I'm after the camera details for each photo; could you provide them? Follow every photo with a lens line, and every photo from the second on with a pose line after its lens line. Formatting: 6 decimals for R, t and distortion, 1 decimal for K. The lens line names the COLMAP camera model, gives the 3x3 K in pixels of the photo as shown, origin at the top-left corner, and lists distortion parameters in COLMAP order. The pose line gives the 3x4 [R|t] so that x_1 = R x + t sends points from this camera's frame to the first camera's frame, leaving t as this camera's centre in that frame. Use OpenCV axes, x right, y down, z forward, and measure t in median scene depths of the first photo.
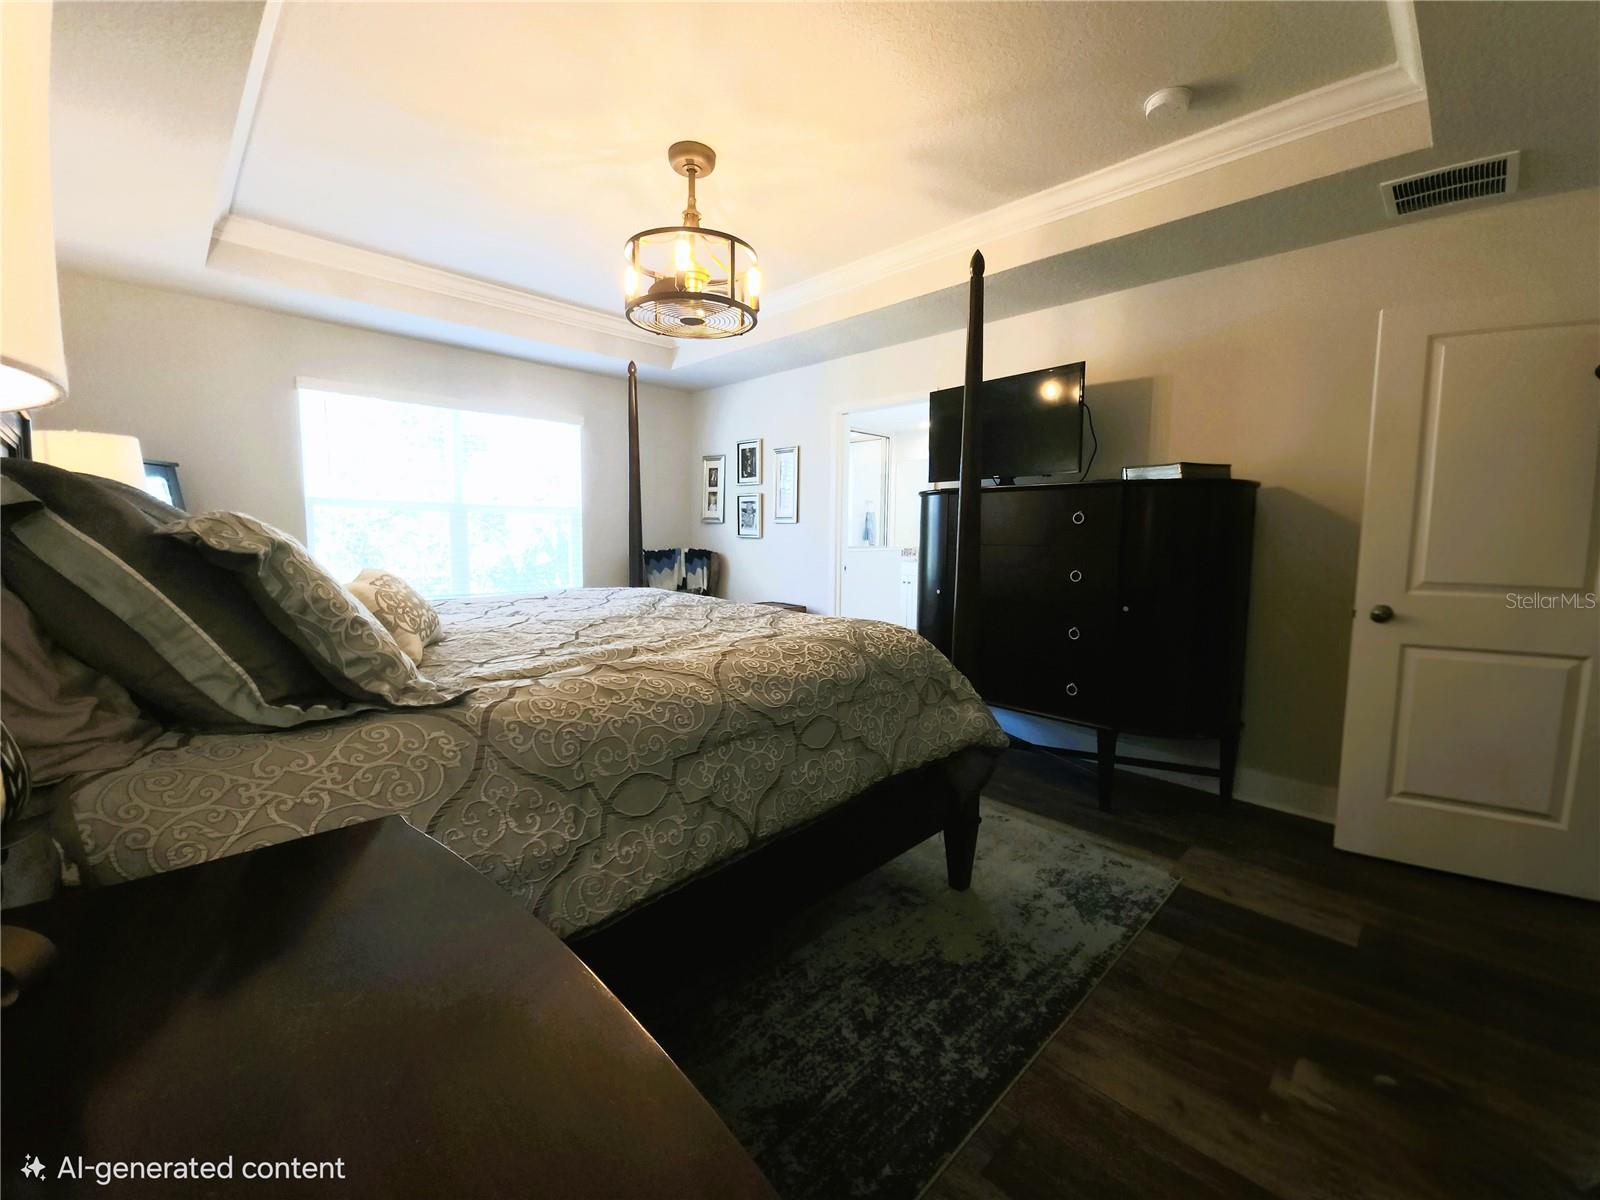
lens RADIAL K [[650.6, 0, 796.5], [0, 650.6, 593.7], [0, 0, 1]] dist [0.004624, 0.000627]
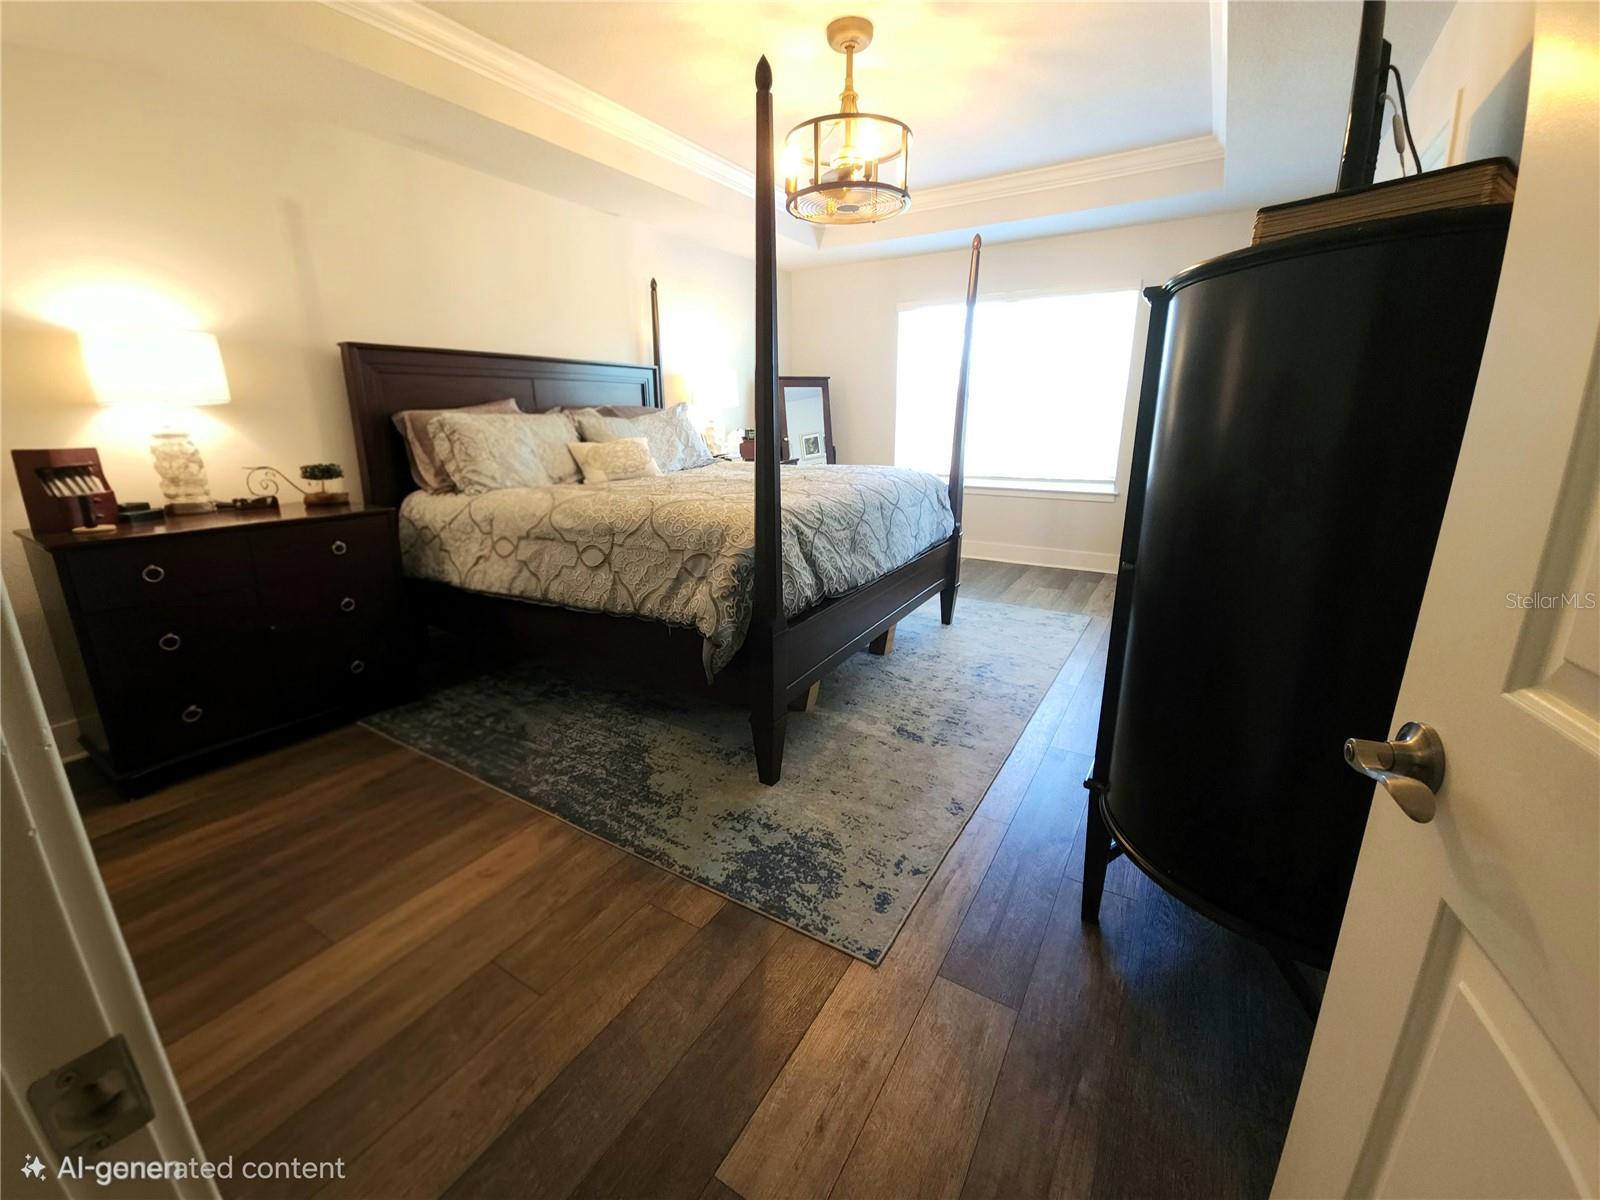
lens RADIAL K [[650.6, 0, 794.6], [0, 650.6, 597.4], [0, 0, 1]] dist [0.004624, 0.000627]
pose [[0.233434, 0.243951, -0.941274, 1.466815], [-0.085295, 0.969423, 0.230094, -0.069234], [0.968624, 0.026574, 0.247104, 1.025612]]
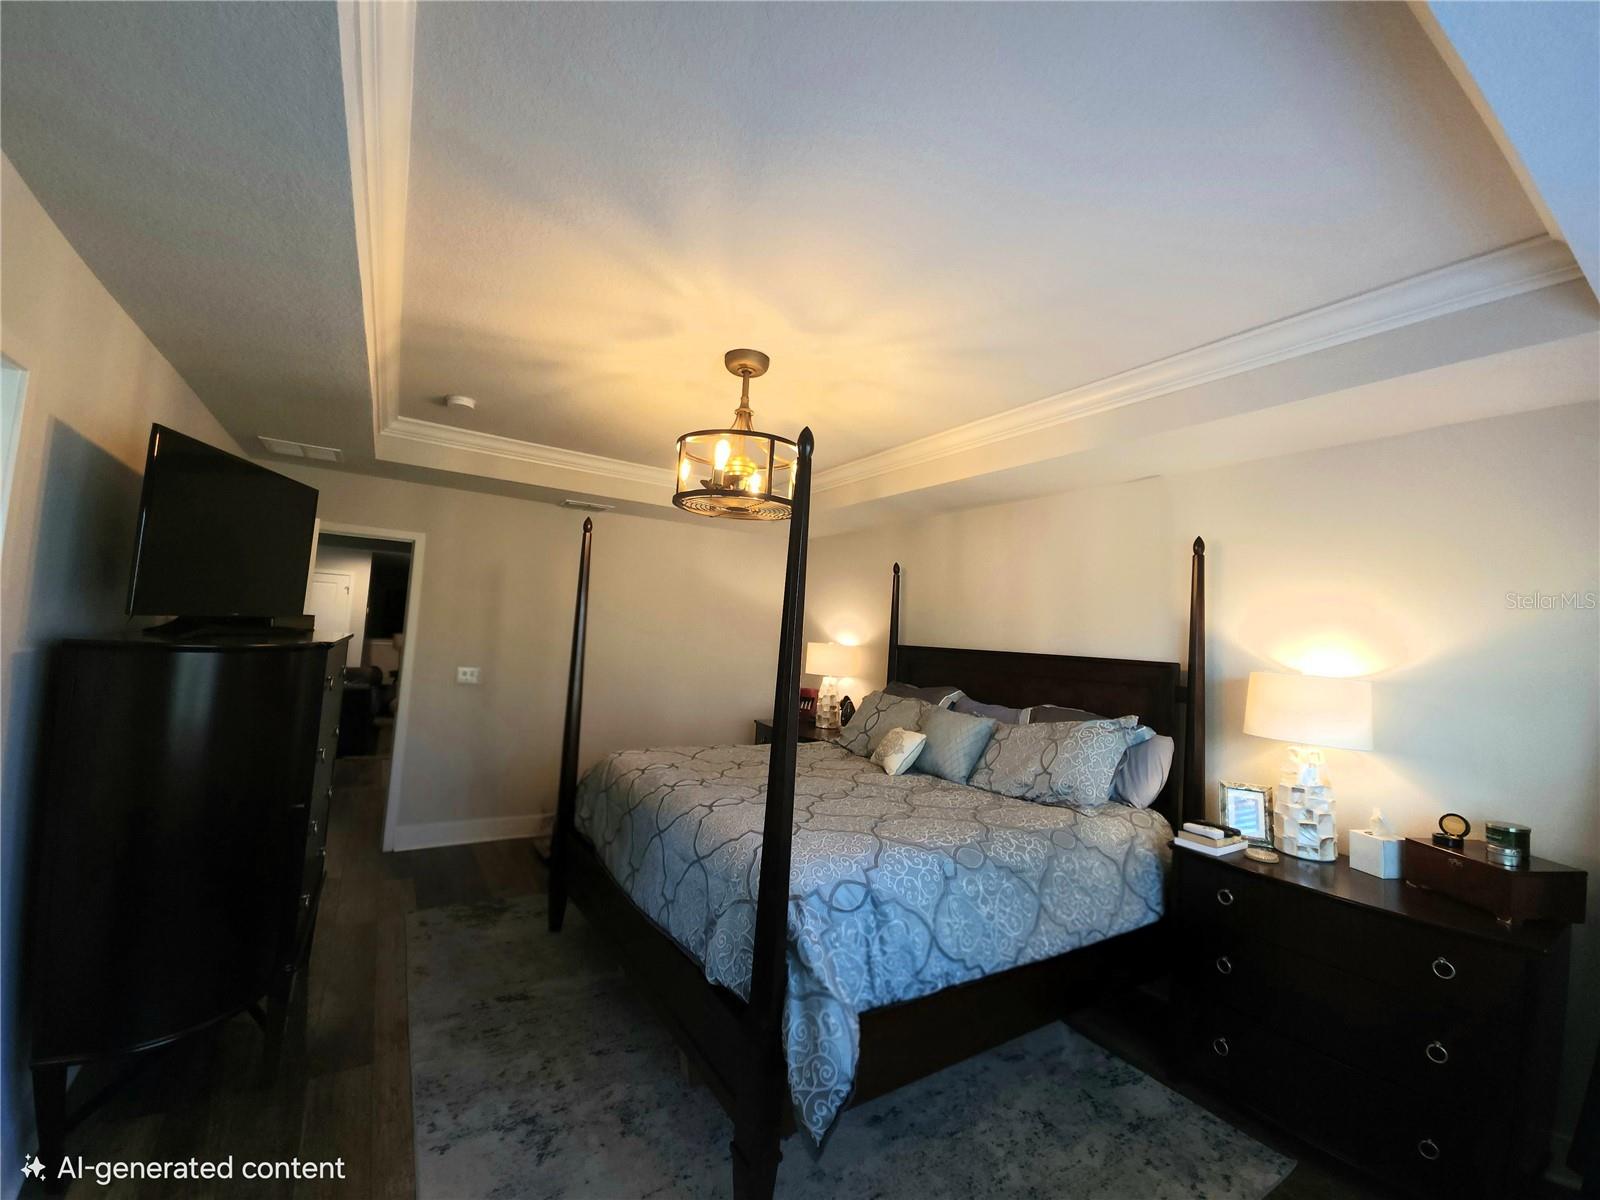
lens RADIAL K [[650.6, 0, 799.8], [0, 650.6, 591.6], [0, 0, 1]] dist [0.004624, 0.000627]
pose [[-0.974404, -0.063787, 0.215565, -0.725277], [-0.055633, 0.997495, 0.043690, -0.530419], [-0.217812, 0.030579, -0.975512, 2.993452]]
